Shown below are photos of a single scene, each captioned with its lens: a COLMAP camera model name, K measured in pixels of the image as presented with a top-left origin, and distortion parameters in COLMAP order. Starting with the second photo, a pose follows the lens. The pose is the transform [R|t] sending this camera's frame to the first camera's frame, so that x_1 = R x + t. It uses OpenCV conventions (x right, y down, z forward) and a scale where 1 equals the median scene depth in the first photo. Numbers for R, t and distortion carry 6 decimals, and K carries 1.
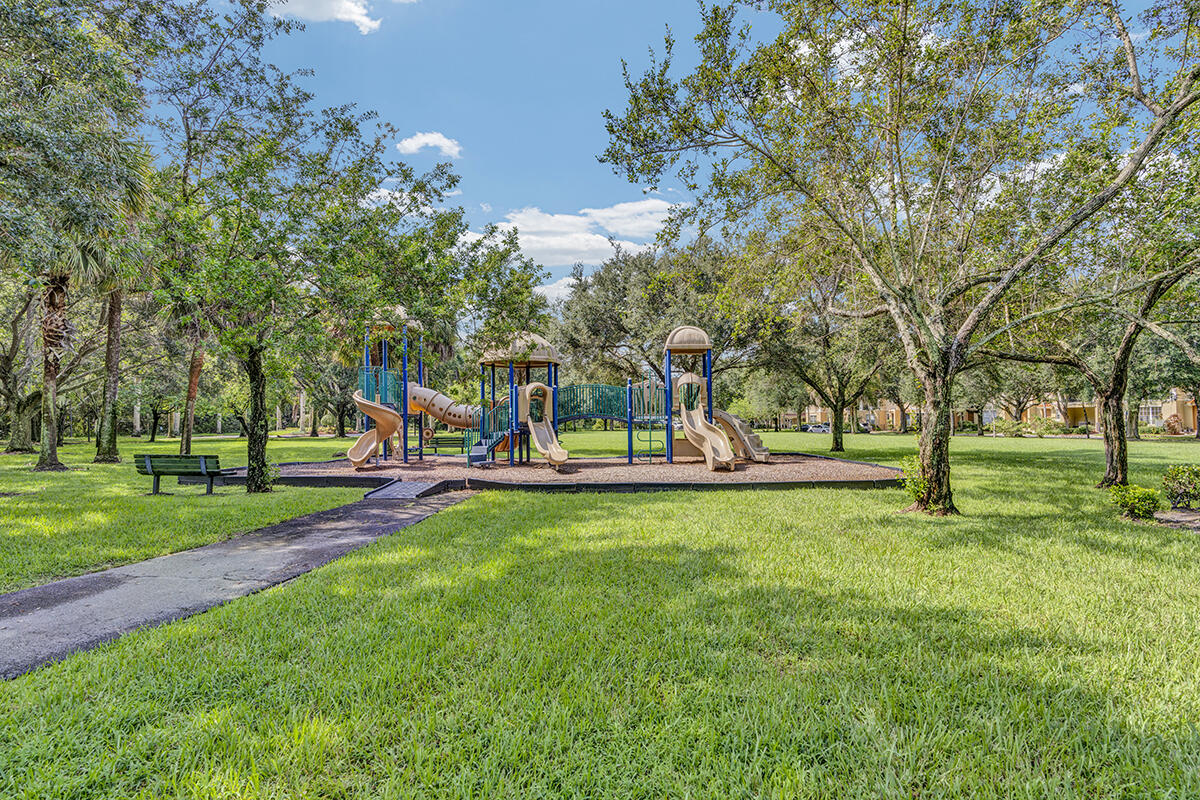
lens RADIAL K [[549.4, 0, 600.0], [0, 549.4, 400.0], [0, 0, 1]] dist [0.000440, 0.000028]
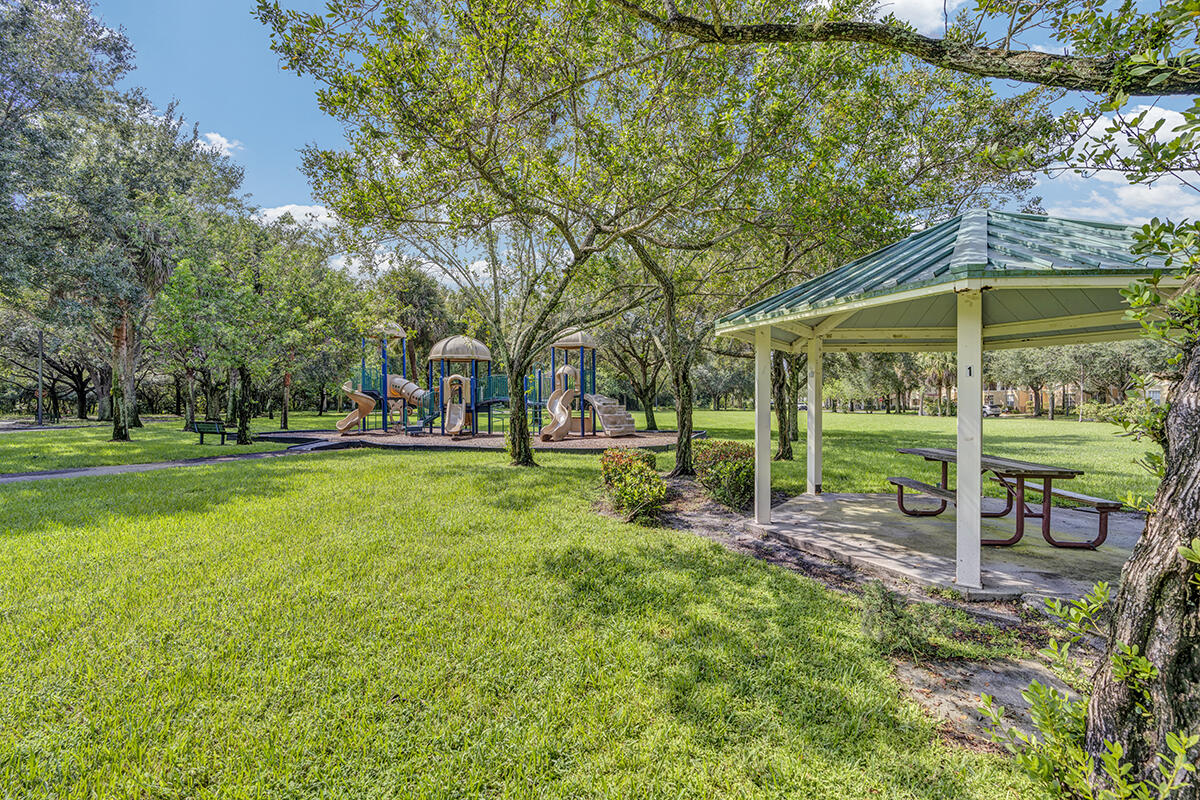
lens RADIAL K [[549.4, 0, 600.0], [0, 549.4, 400.0], [0, 0, 1]] dist [0.000440, 0.000028]
pose [[0.944413, 0.006296, -0.328700, 0.716408], [0.007336, 0.999164, 0.040215, -0.024722], [0.328679, -0.040391, 0.943578, -0.186684]]
